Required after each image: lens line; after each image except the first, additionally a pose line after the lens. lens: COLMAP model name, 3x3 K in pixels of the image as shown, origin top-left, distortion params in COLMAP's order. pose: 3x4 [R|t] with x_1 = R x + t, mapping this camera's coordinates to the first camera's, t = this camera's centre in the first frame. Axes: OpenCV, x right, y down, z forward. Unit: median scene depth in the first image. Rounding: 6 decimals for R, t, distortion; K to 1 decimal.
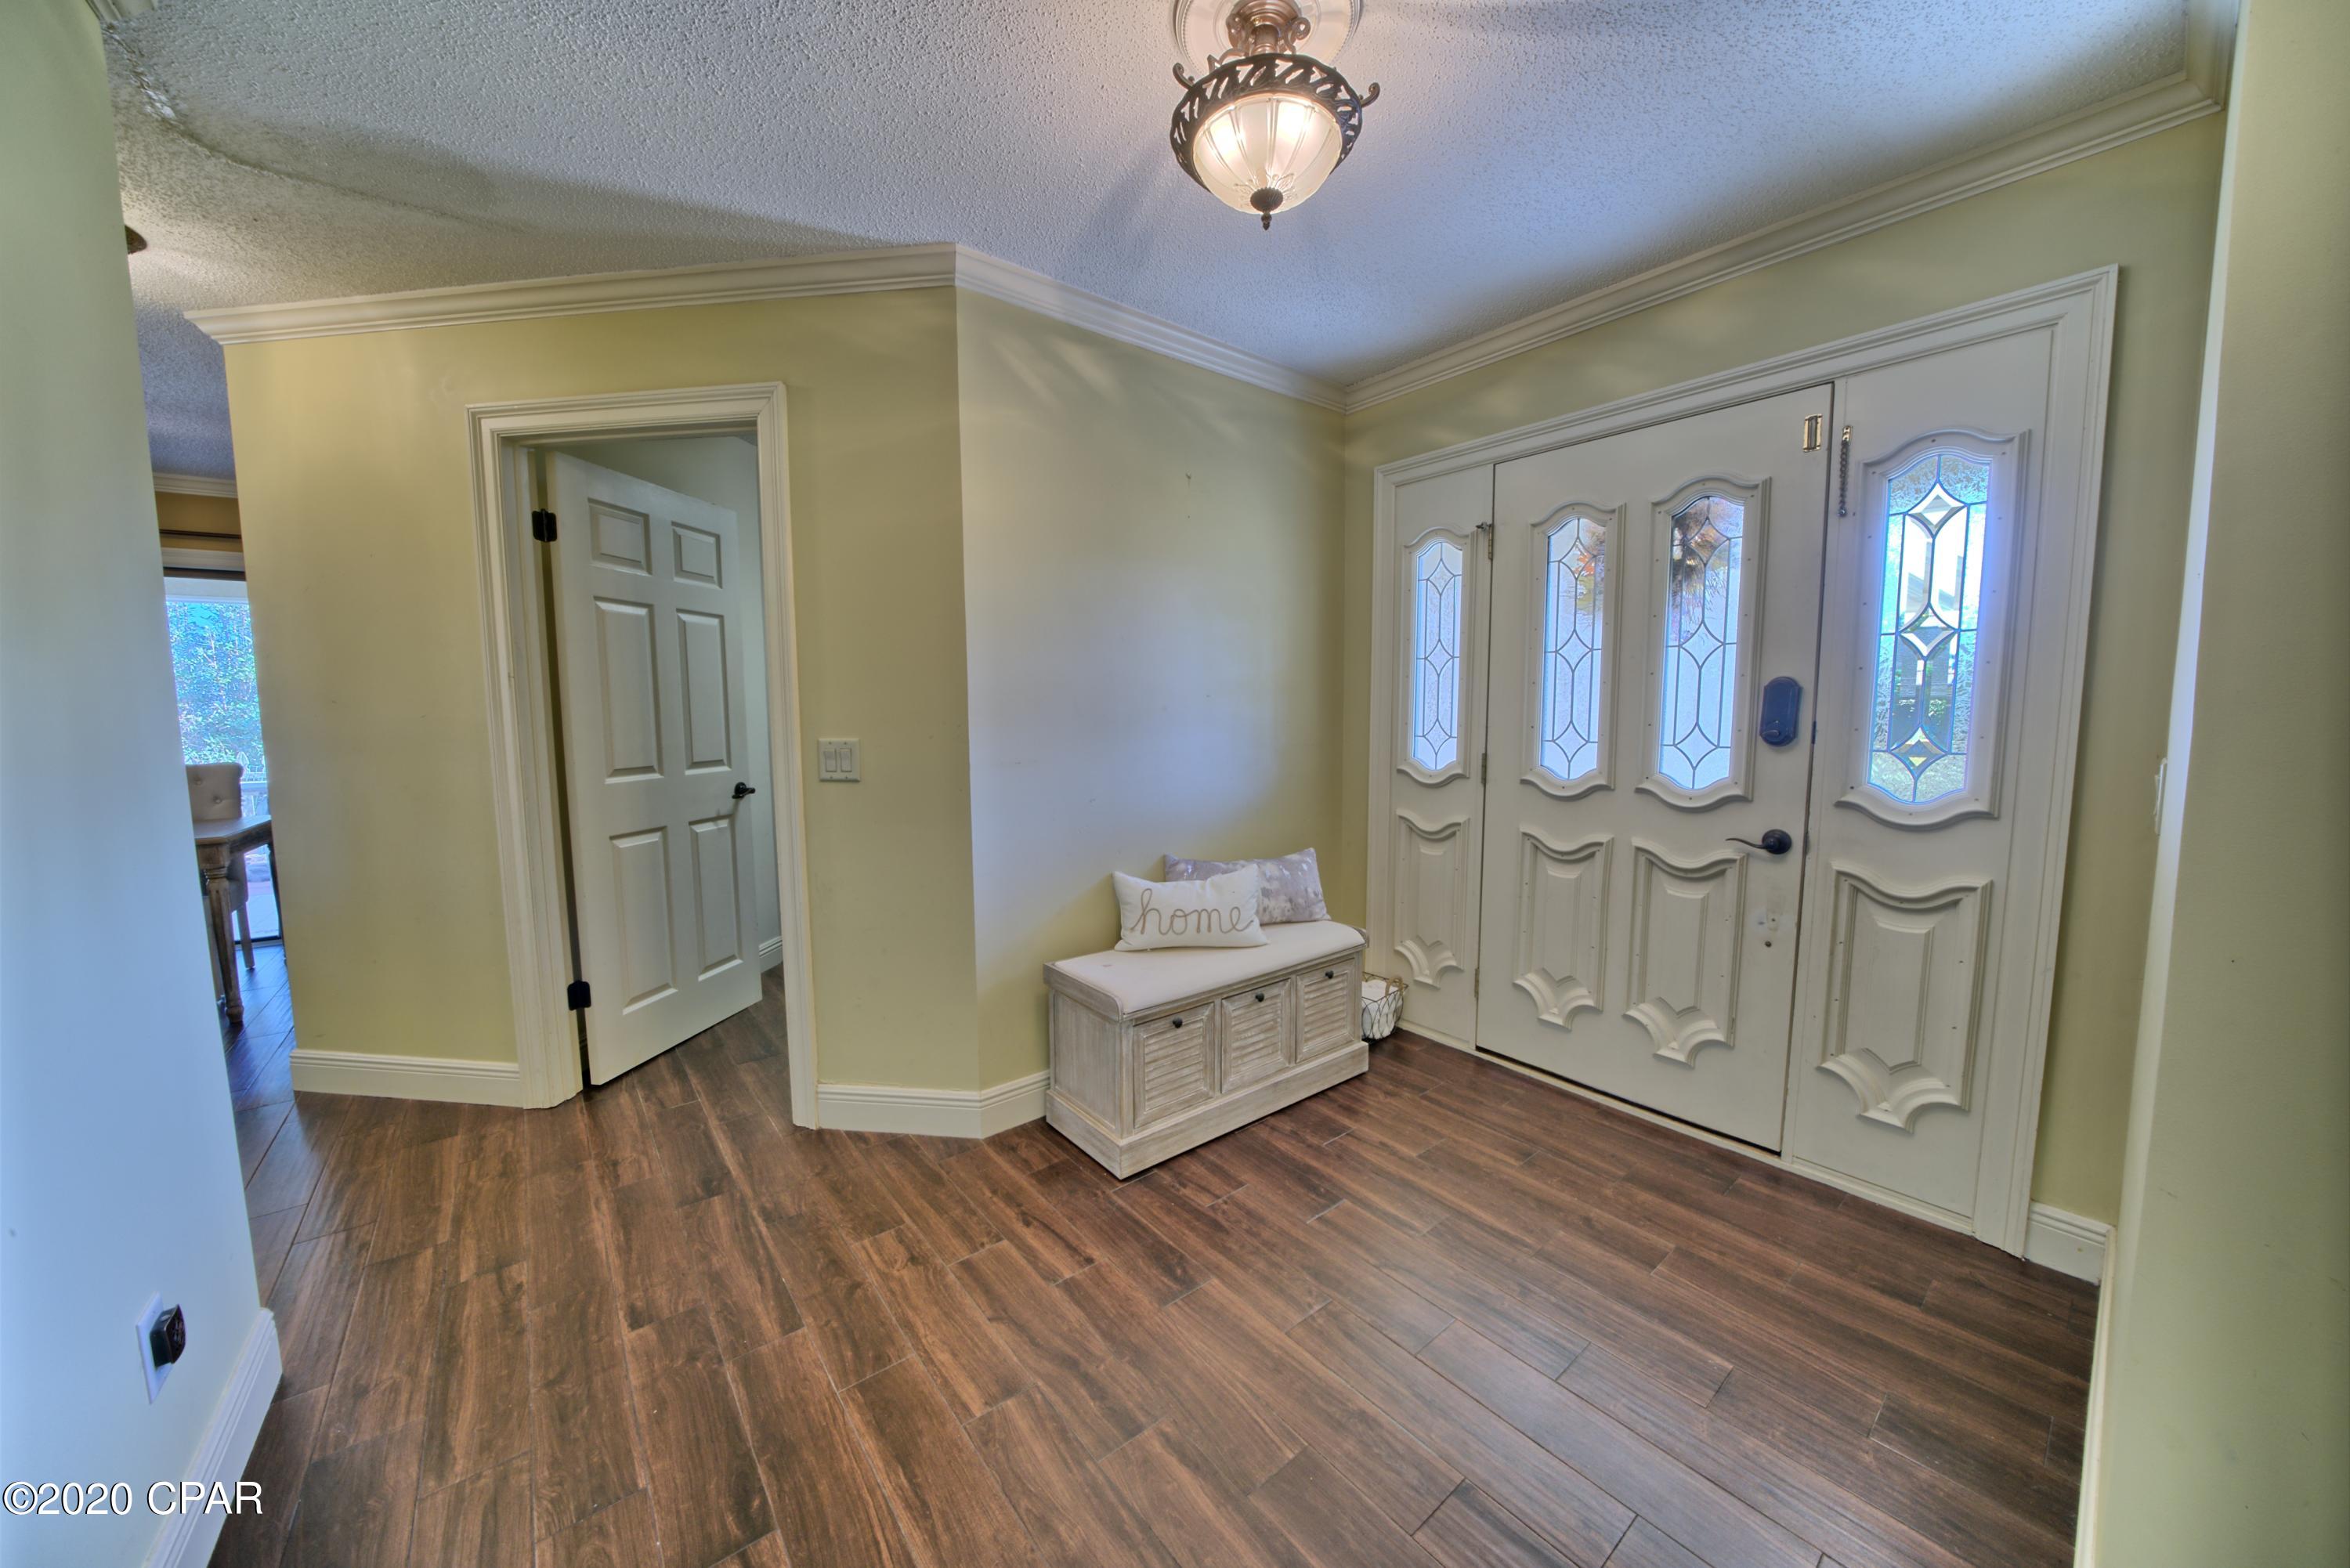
lens RADIAL K [[813.0, 0, 1168.9], [0, 813.0, 778.2], [0, 0, 1]] dist [-0.023158, 0.001444]
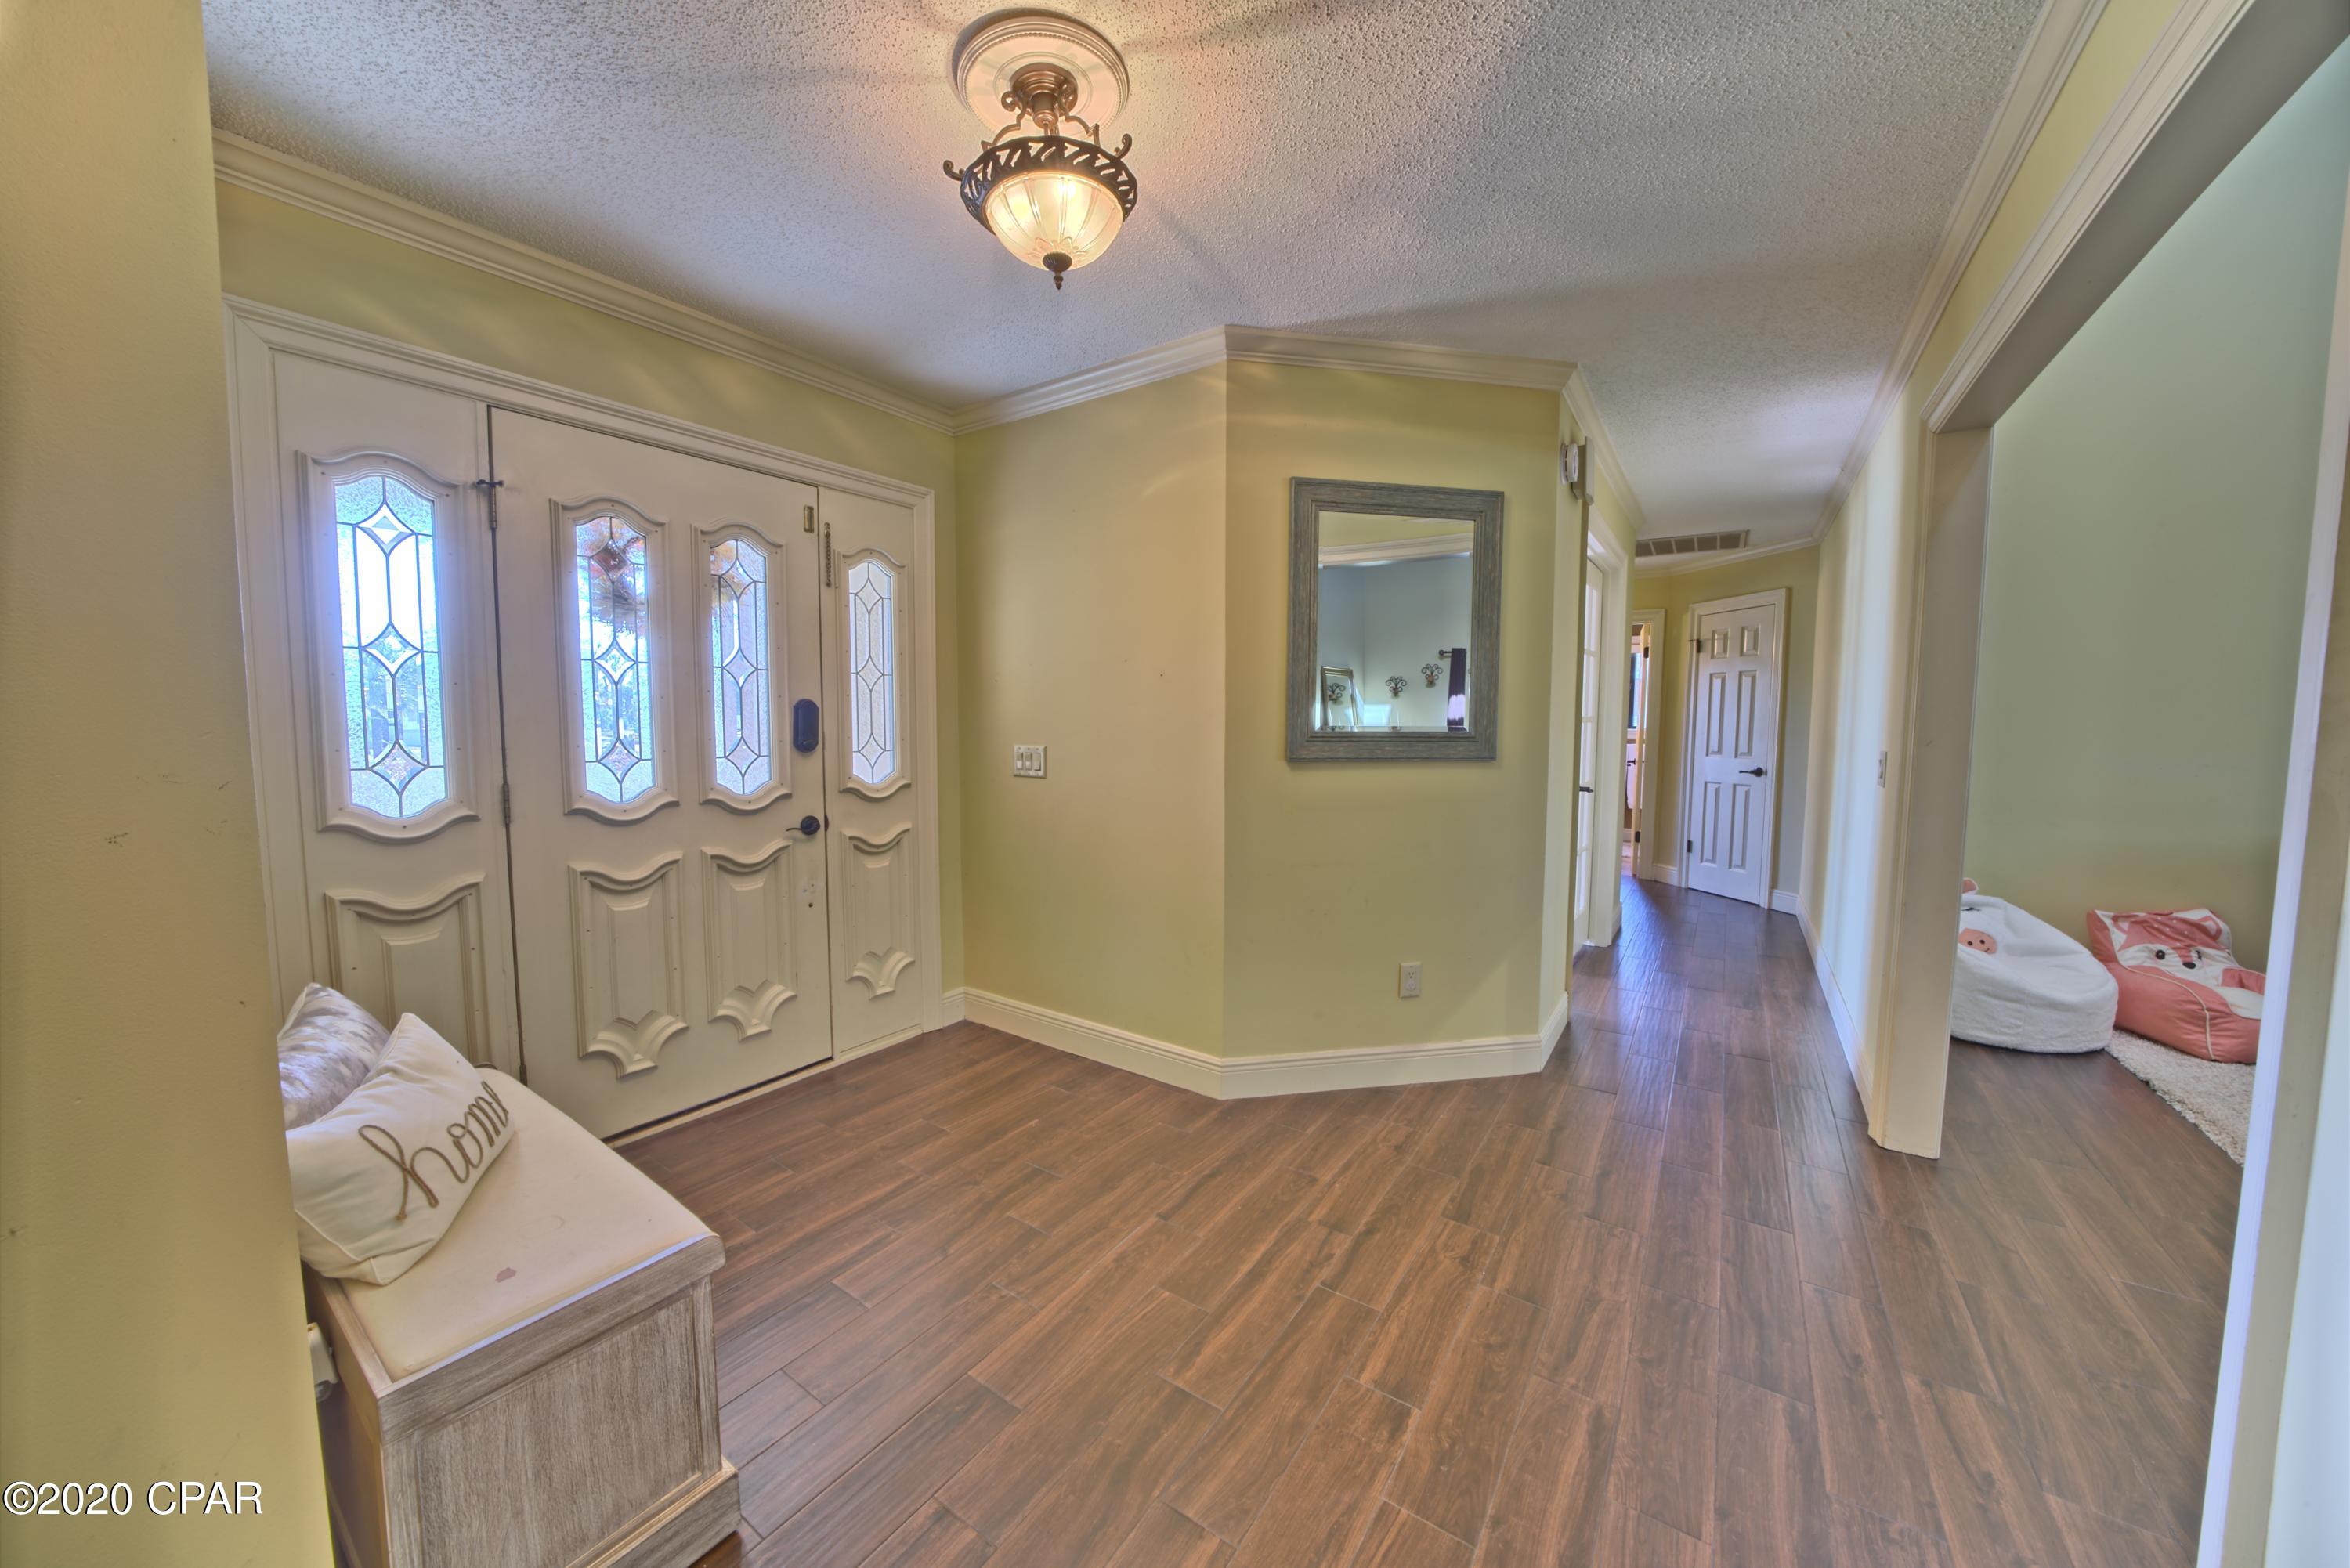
lens RADIAL K [[799.2, 0, 1175.0], [0, 799.2, 784.0], [0, 0, 1]] dist [-0.026572, 0.000078]
pose [[-0.287963, -0.070959, 0.955009, -0.637889], [0.085705, 0.991340, 0.099501, -0.064705], [-0.953799, 0.110501, -0.279387, 0.782508]]
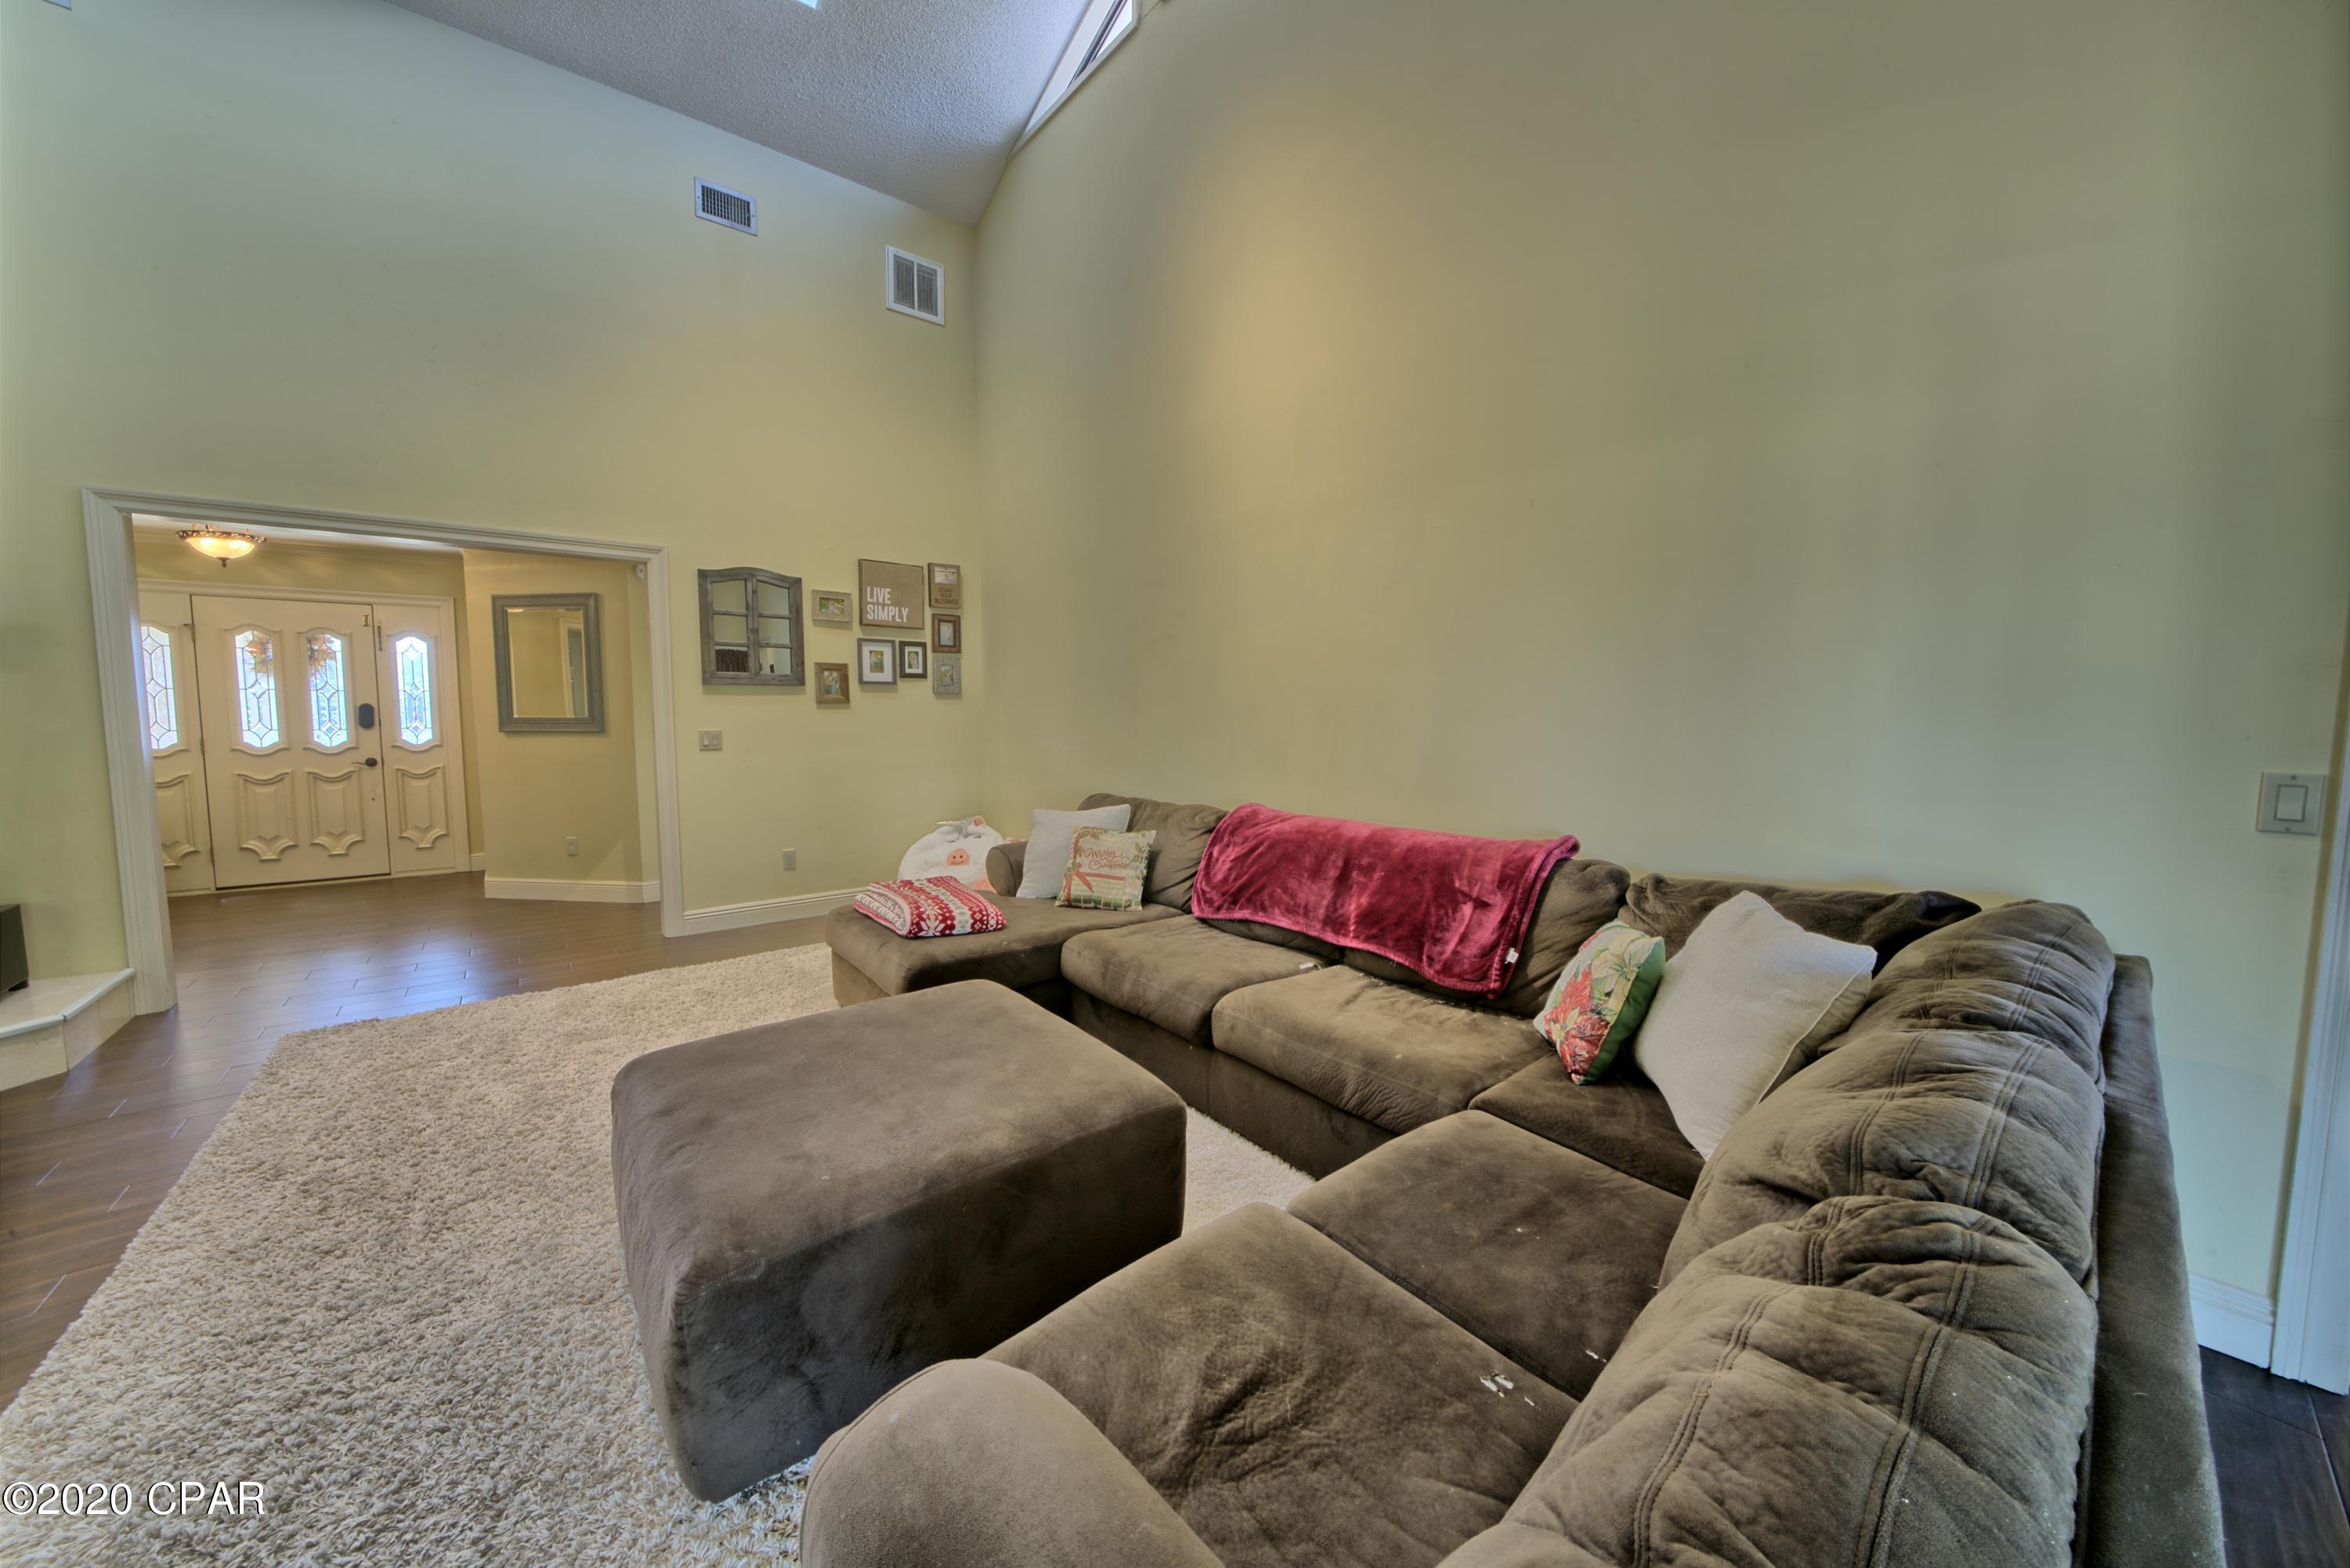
lens RADIAL K [[813.0, 0, 1168.9], [0, 813.0, 778.2], [0, 0, 1]] dist [-0.023158, 0.001444]
pose [[-0.014231, -0.076806, 0.996944, -2.048012], [0.087246, 0.993147, 0.077759, 0.160580], [-0.996085, 0.088086, -0.007432, -1.743636]]
